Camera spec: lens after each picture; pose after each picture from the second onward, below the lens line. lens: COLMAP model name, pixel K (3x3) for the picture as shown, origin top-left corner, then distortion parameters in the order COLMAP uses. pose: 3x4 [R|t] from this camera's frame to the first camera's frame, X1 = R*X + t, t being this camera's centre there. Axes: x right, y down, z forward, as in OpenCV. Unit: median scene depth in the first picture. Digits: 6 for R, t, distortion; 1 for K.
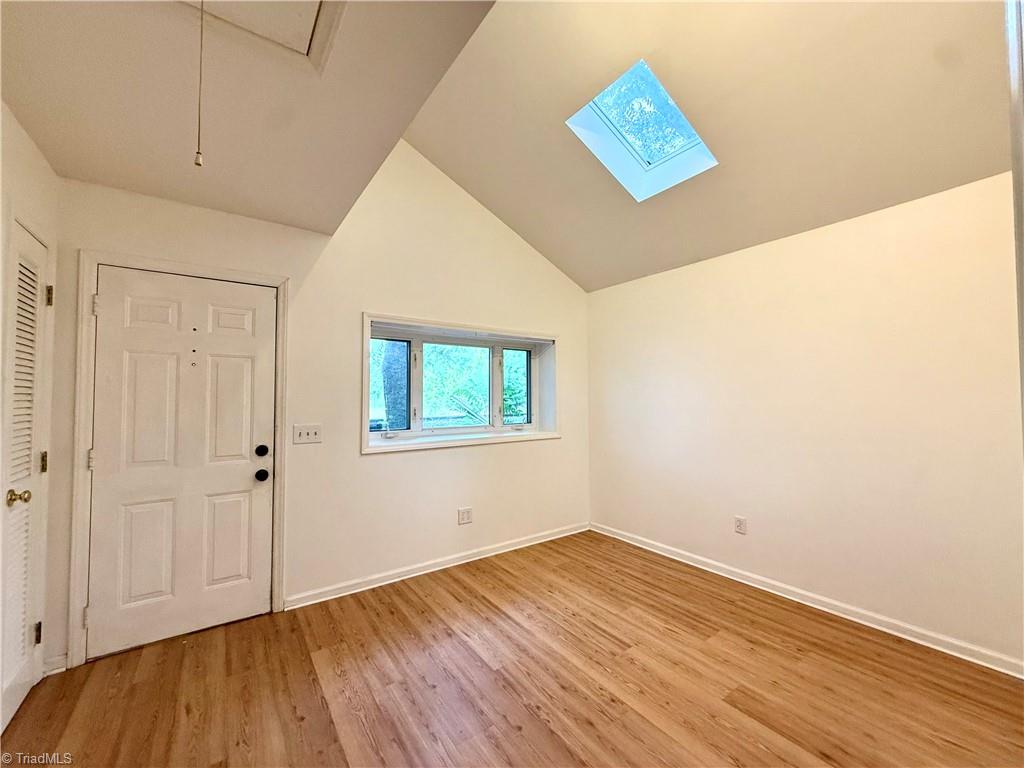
lens RADIAL K [[409.8, 0, 508.5], [0, 409.8, 386.2], [0, 0, 1]] dist [-0.000389, -0.000774]
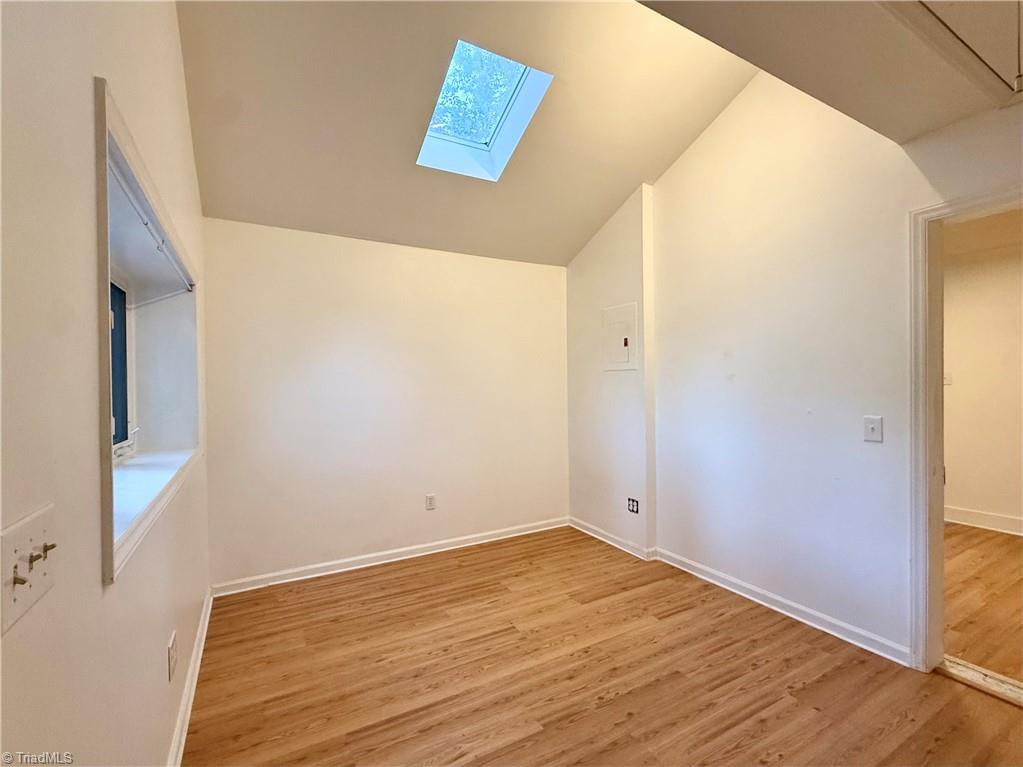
lens RADIAL K [[455.4, 0, 511.5], [0, 455.4, 383.5], [0, 0, 1]] dist [0.000408, -0.004871]
pose [[0.097623, 0.004814, 0.995212, -0.724955], [-0.018473, 0.999825, -0.003024, 0.026902], [-0.995052, -0.018089, 0.097695, 0.783446]]
